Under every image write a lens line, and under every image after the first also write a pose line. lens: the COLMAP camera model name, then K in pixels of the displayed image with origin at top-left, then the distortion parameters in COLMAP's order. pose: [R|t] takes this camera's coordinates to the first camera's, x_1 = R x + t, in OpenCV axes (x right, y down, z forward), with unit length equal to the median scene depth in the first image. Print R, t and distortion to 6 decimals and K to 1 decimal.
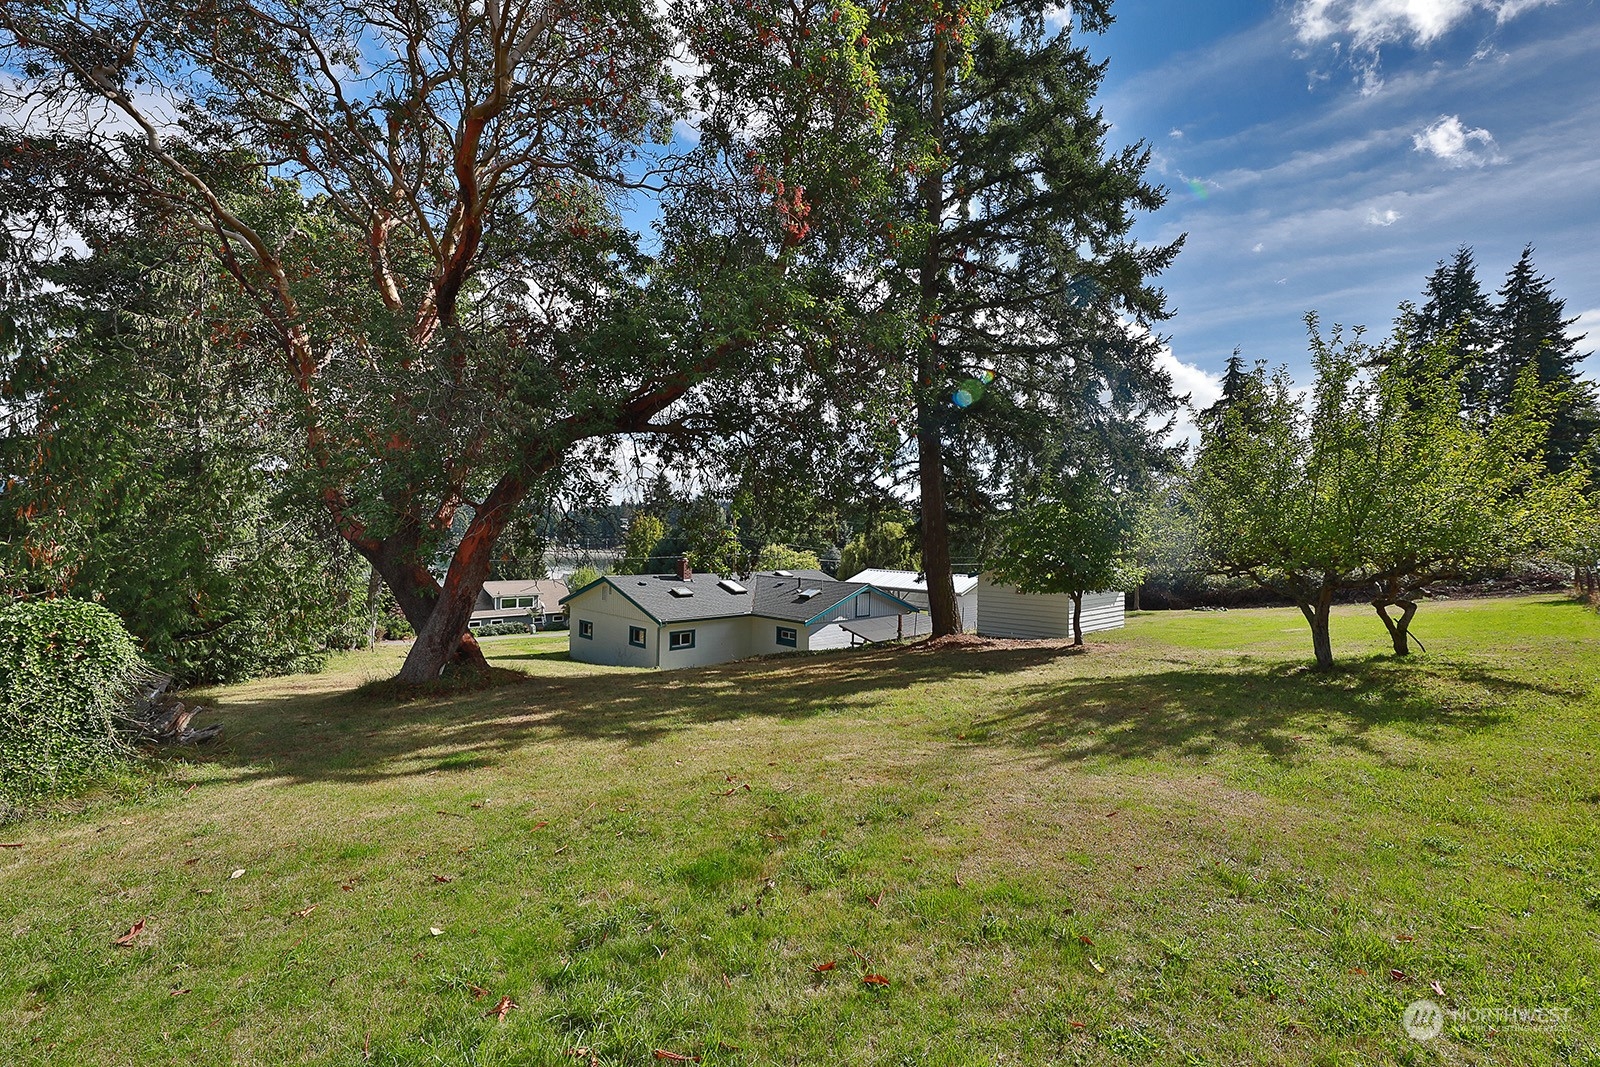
lens RADIAL K [[665.3, 0, 796.8], [0, 665.3, 535.4], [0, 0, 1]] dist [0.016628, 0.000090]
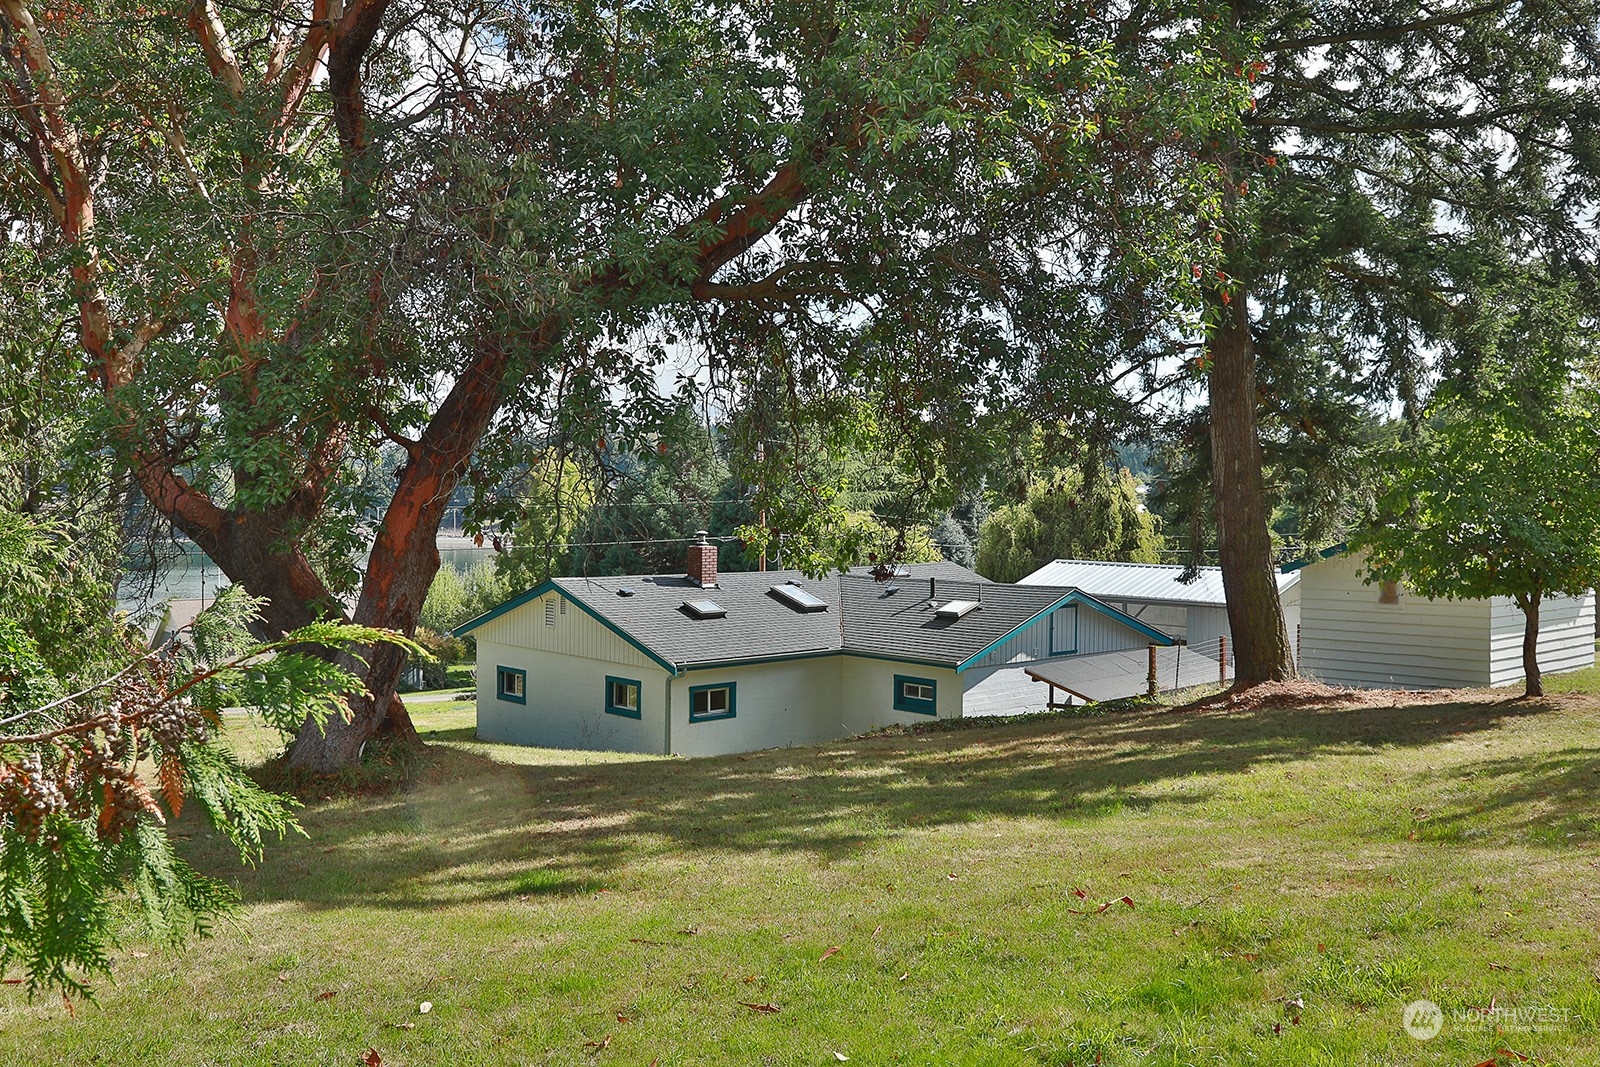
lens RADIAL K [[1388.4, 0, 800.9], [0, 1388.4, 530.0], [0, 0, 1]] dist [-0.014992, 0.013246]
pose [[0.999355, -0.012584, -0.033642, -0.083107], [0.013401, 0.999618, 0.024169, 0.001041], [0.033325, -0.024604, 0.999142, -0.068379]]
